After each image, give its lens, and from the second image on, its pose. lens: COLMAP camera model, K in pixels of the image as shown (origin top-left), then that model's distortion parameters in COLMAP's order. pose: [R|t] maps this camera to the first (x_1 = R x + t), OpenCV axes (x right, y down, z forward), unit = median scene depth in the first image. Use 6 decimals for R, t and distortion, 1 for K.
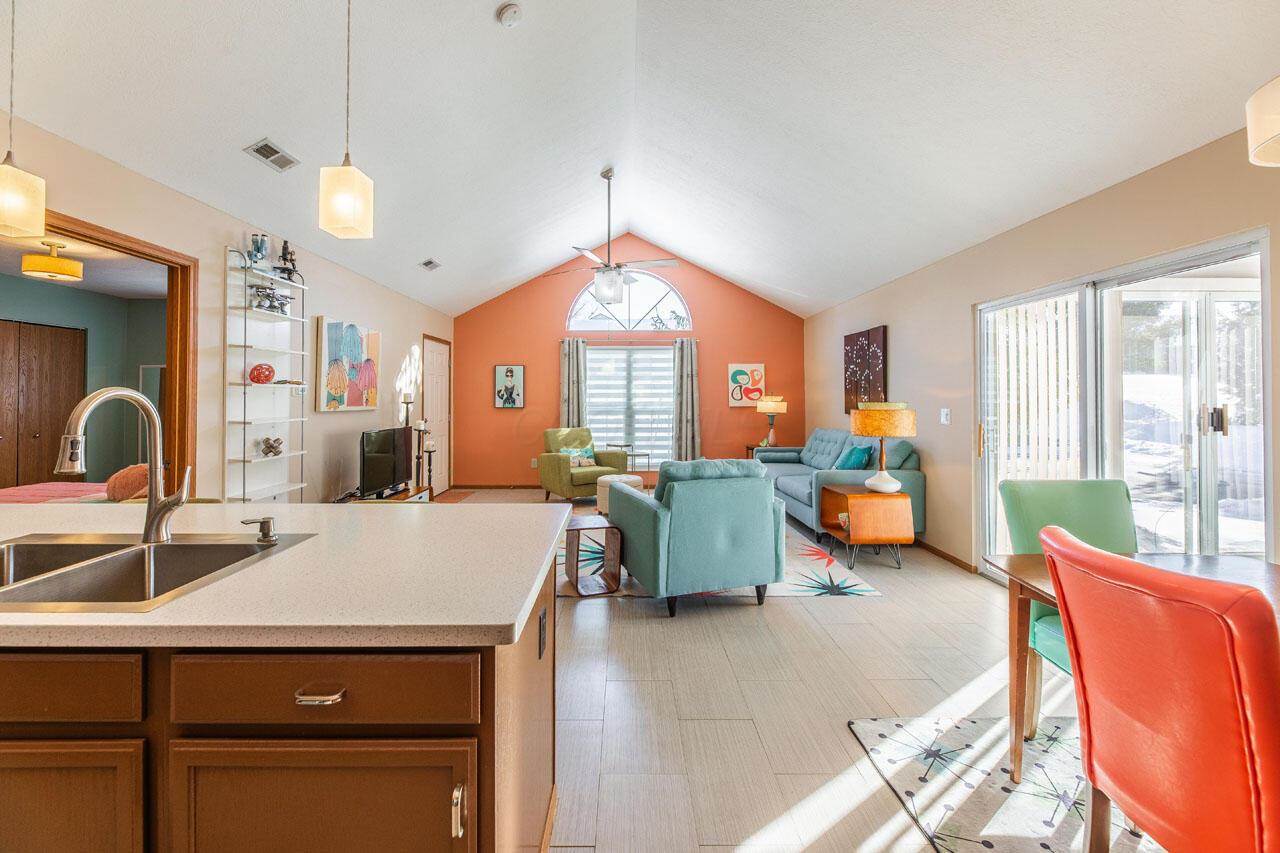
lens RADIAL K [[533.2, 0, 620.4], [0, 533.2, 394.8], [0, 0, 1]] dist [-0.000658, -0.000278]
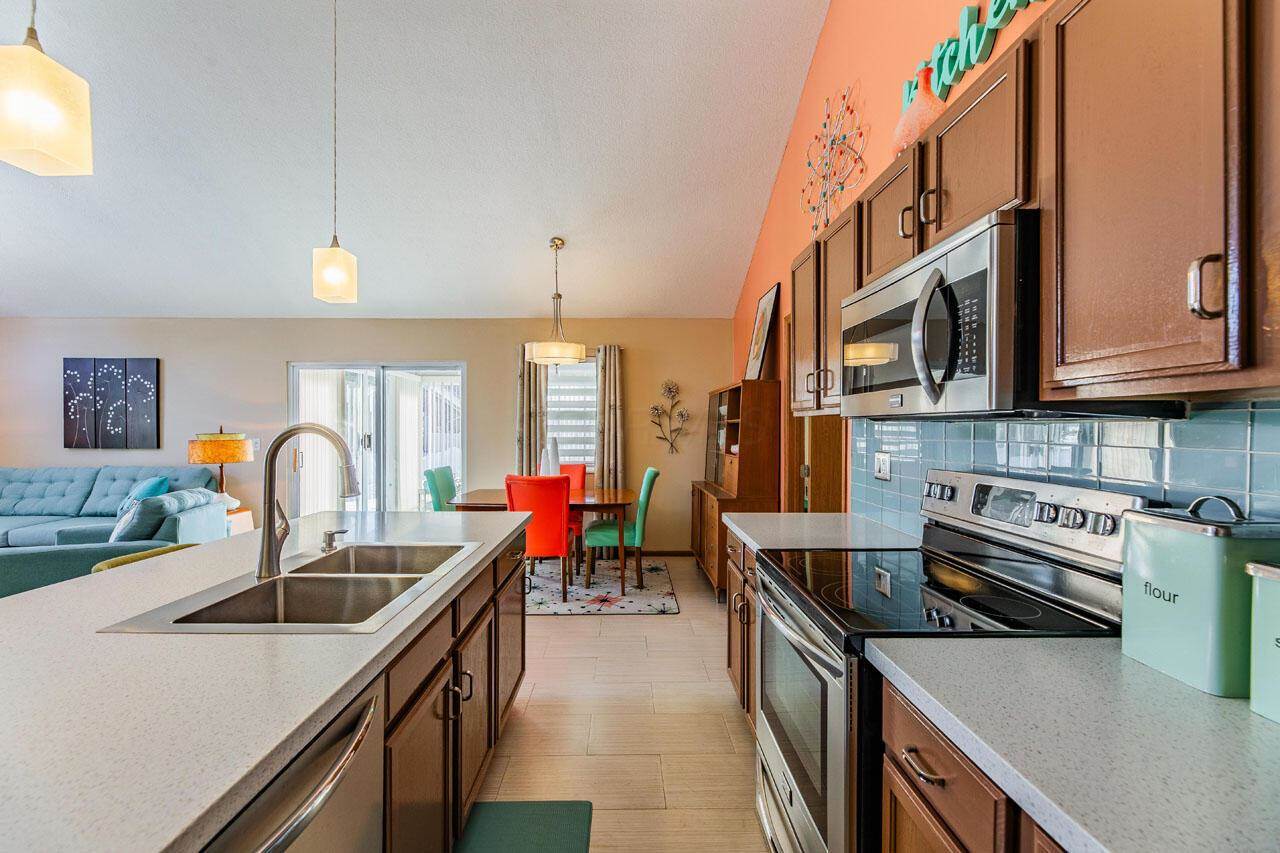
lens RADIAL K [[533.2, 0, 635.7], [0, 533.2, 433.0], [0, 0, 1]] dist [-0.000658, -0.000278]
pose [[-0.008232, -0.001542, 0.999965, -0.697978], [-0.011932, 0.999928, 0.001443, -0.000054], [-0.999895, -0.011919, -0.008250, 0.130172]]
